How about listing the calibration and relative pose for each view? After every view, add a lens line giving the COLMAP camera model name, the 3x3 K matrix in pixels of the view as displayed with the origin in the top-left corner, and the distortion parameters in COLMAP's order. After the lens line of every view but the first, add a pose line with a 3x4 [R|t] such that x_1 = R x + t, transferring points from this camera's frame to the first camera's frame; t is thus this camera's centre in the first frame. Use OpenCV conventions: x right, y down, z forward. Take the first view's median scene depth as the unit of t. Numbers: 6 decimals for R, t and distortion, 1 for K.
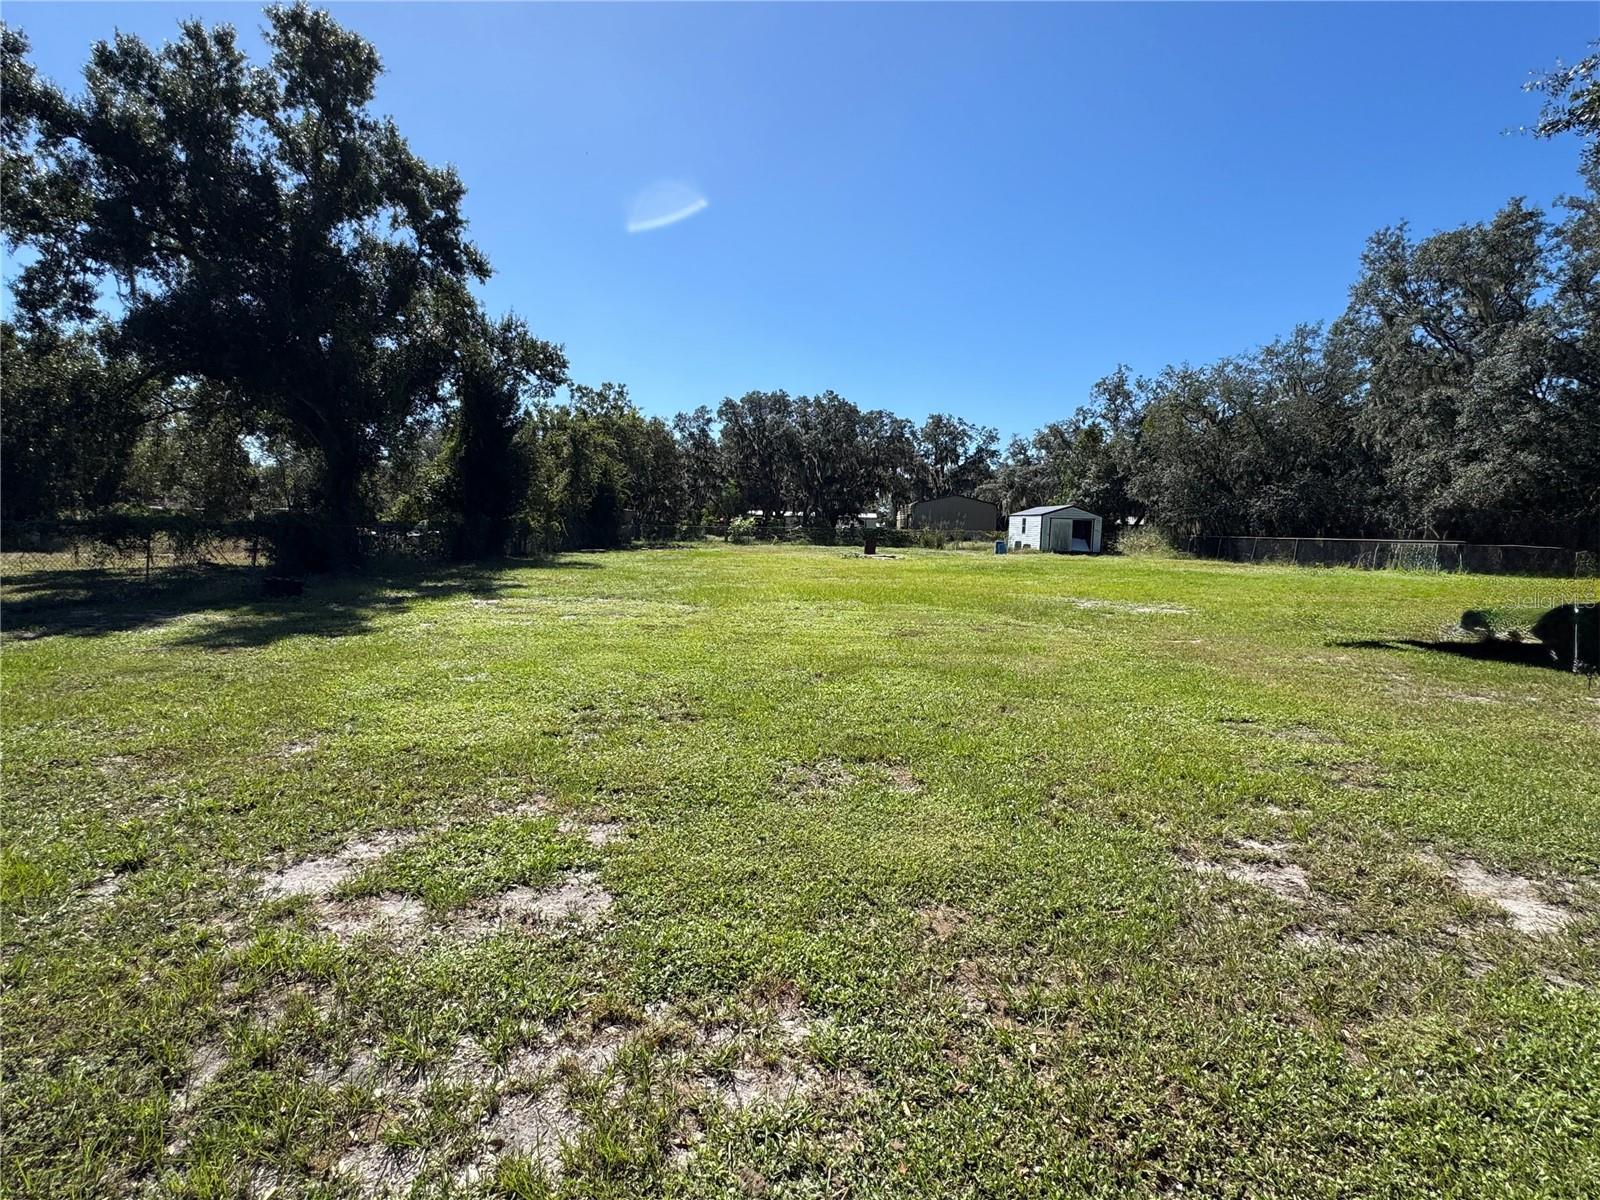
lens RADIAL K [[823.9, 0, 800.9], [0, 823.9, 597.8], [0, 0, 1]] dist [-0.007179, -0.001299]
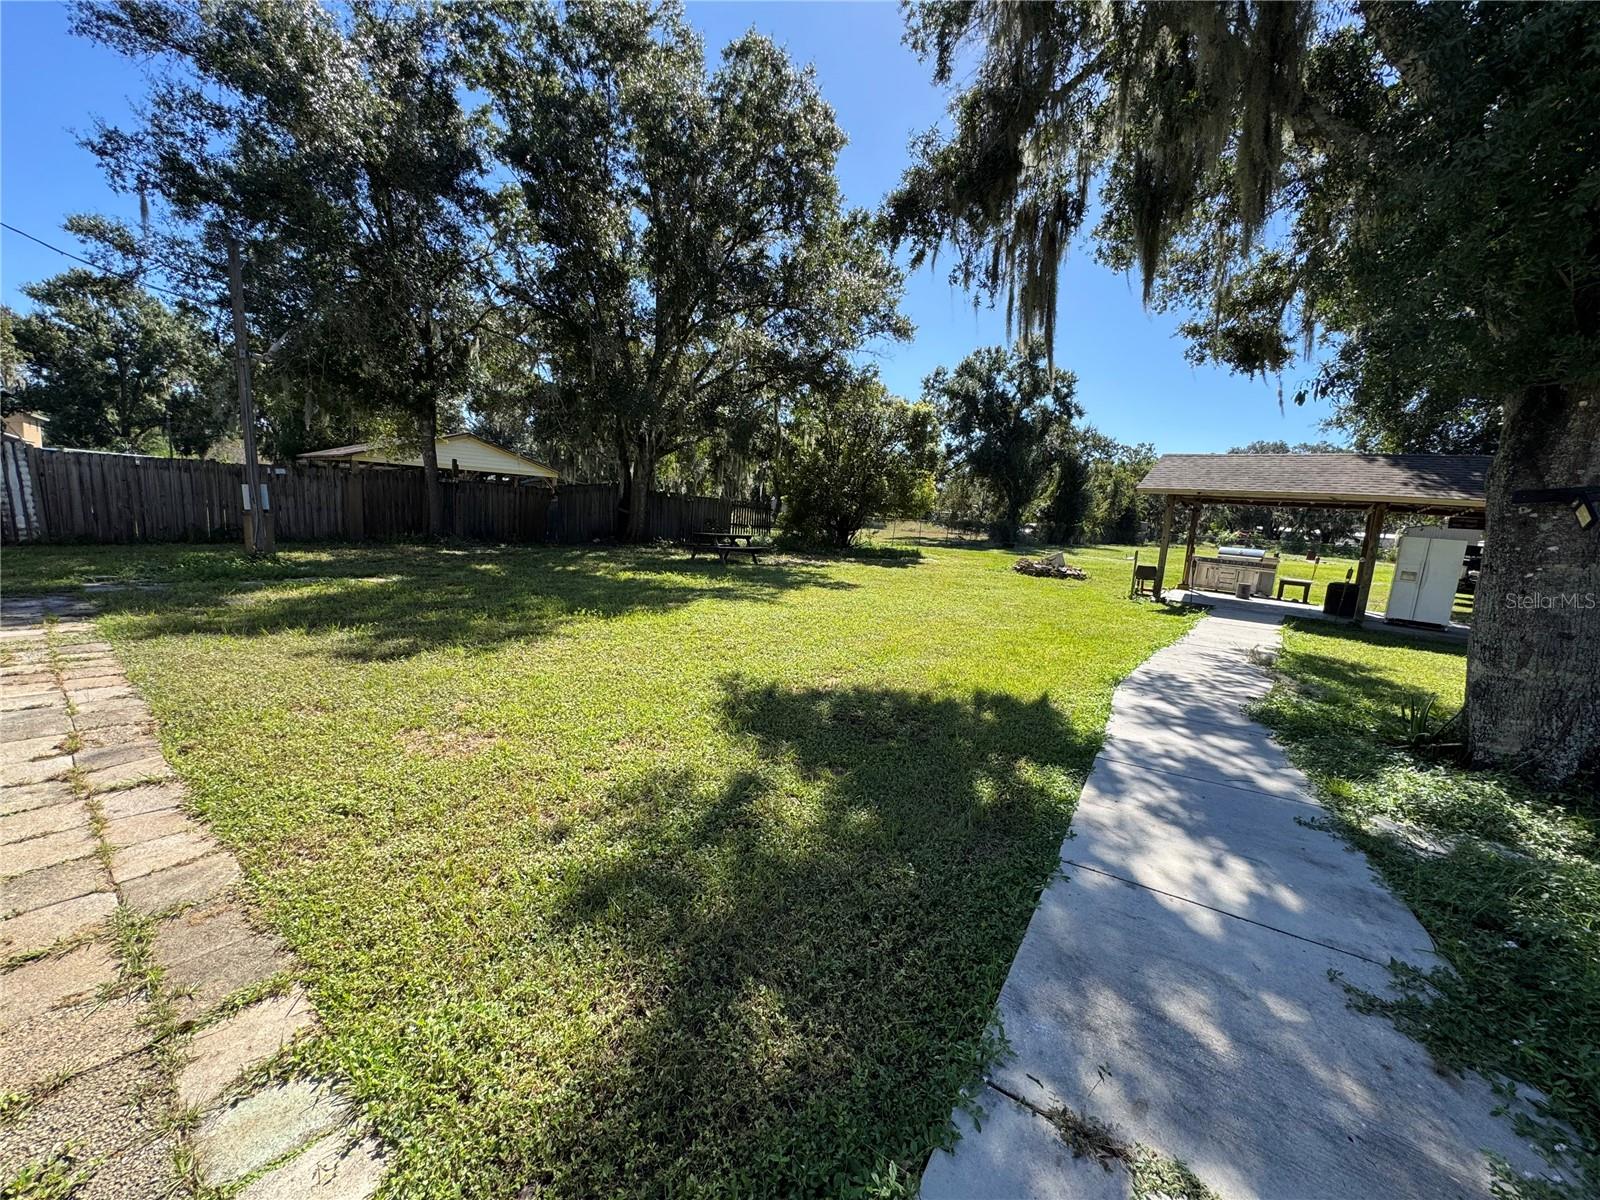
lens RADIAL K [[638.1, 0, 805.1], [0, 638.1, 598.0], [0, 0, 1]] dist [0.002207, 0.000173]
pose [[0.760069, 0.122842, -0.638126, 0.196718], [-0.107616, 0.992206, 0.062823, 0.064063], [0.640870, 0.020923, 0.767364, -0.747673]]
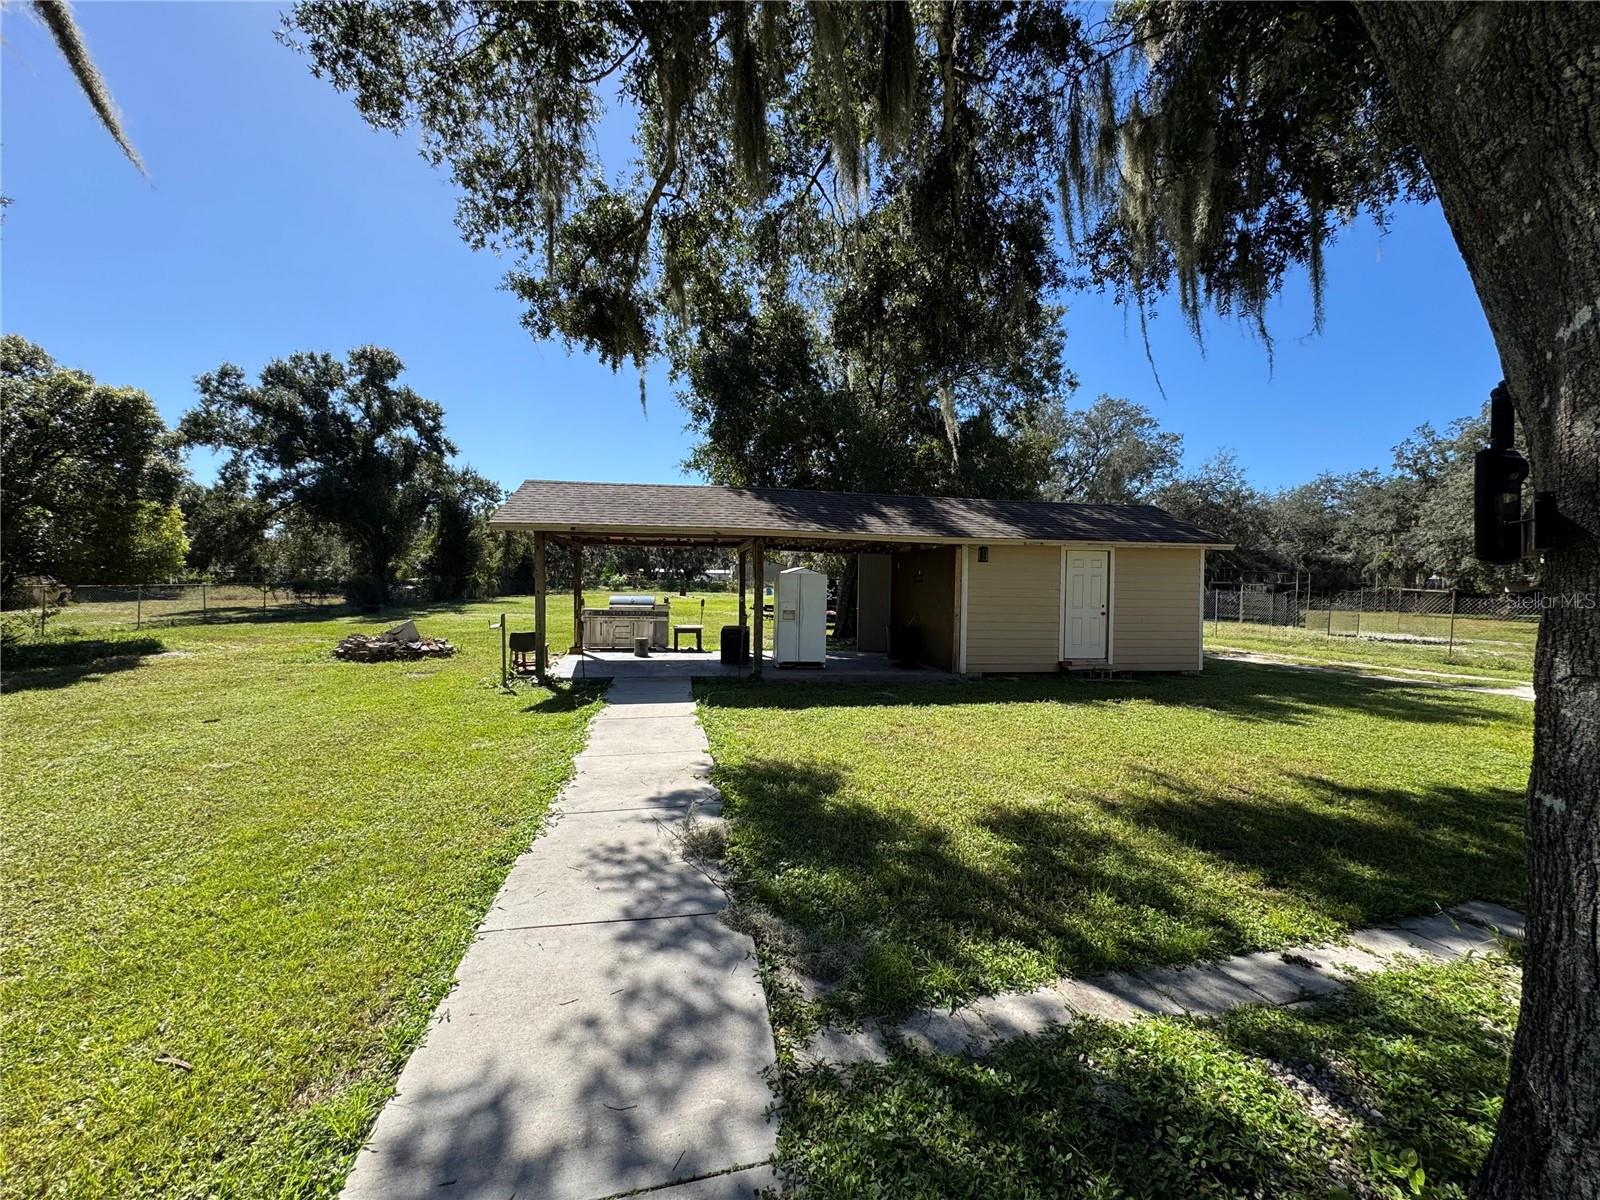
lens RADIAL K [[638.1, 0, 795.6], [0, 638.1, 599.2], [0, 0, 1]] dist [0.002207, 0.000173]
pose [[0.988951, -0.014745, 0.147510, 0.174903], [0.022569, 0.998418, -0.051508, 0.044499], [-0.146517, 0.054268, 0.987718, -0.559972]]
